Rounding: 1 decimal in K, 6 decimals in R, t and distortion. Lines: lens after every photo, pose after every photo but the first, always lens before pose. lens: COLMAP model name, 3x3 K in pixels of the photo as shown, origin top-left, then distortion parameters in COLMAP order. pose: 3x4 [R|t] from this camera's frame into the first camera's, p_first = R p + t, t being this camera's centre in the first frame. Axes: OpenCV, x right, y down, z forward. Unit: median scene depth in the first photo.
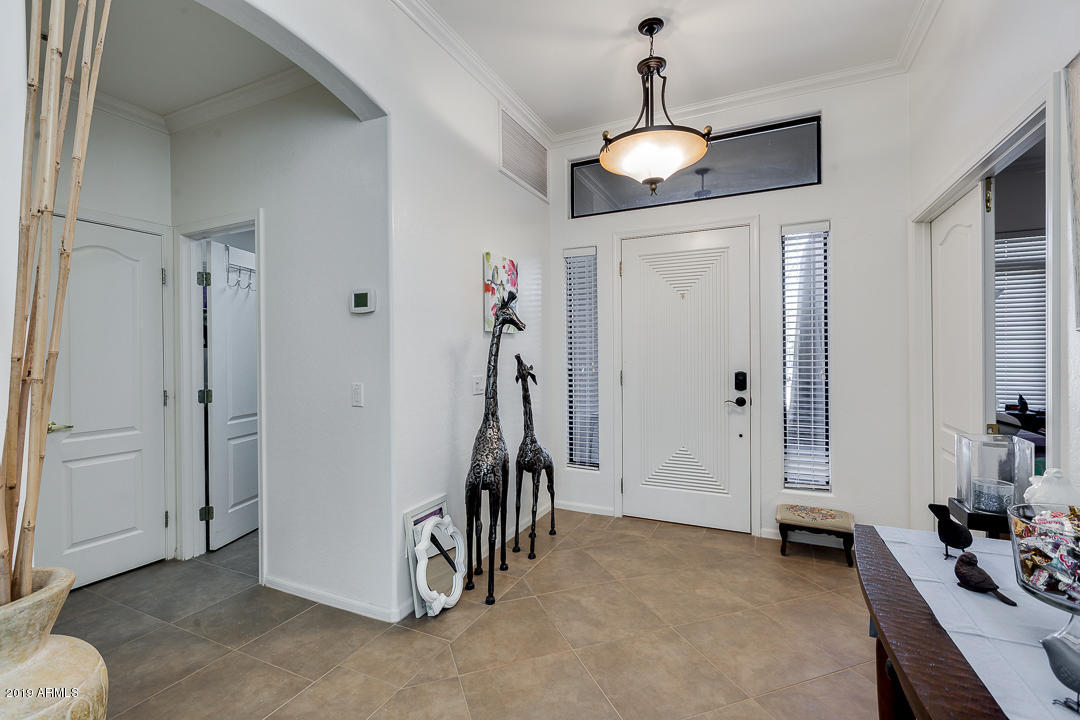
lens RADIAL K [[477.9, 0, 536.9], [0, 477.9, 356.7], [0, 0, 1]] dist [0.000211, 0.000307]
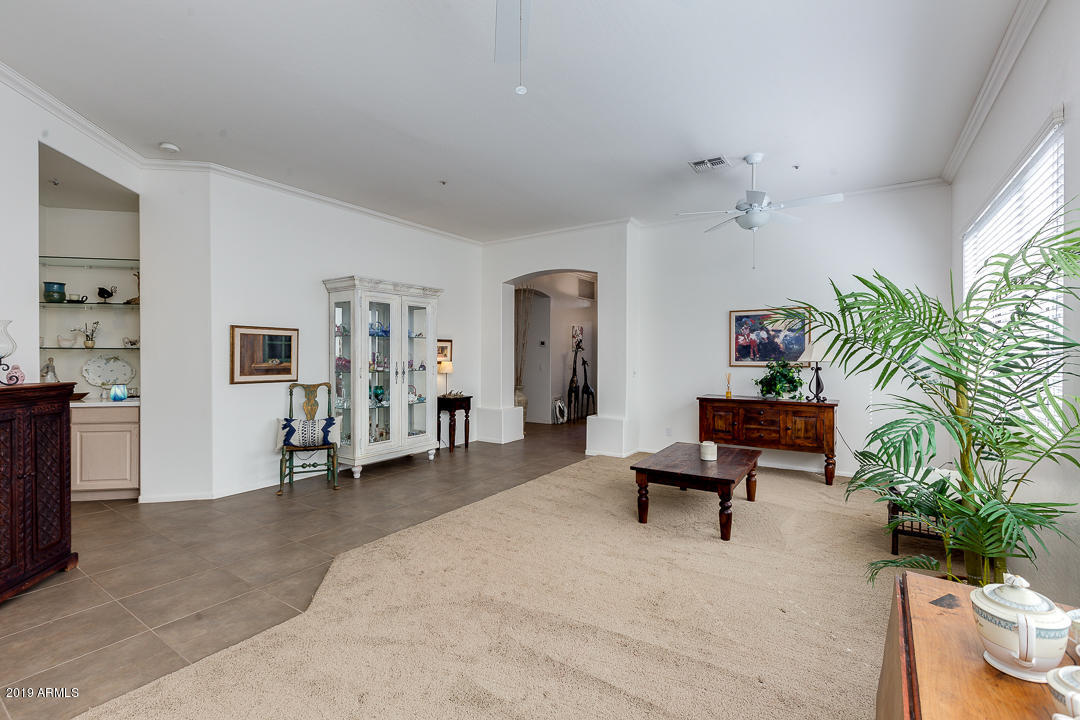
lens RADIAL K [[477.9, 0, 536.9], [0, 477.9, 356.7], [0, 0, 1]] dist [0.000211, 0.000307]
pose [[0.988172, 0.010752, -0.152969, 0.164838], [-0.010616, 0.999942, 0.001707, -0.010938], [0.152979, -0.000063, 0.988229, -2.485386]]
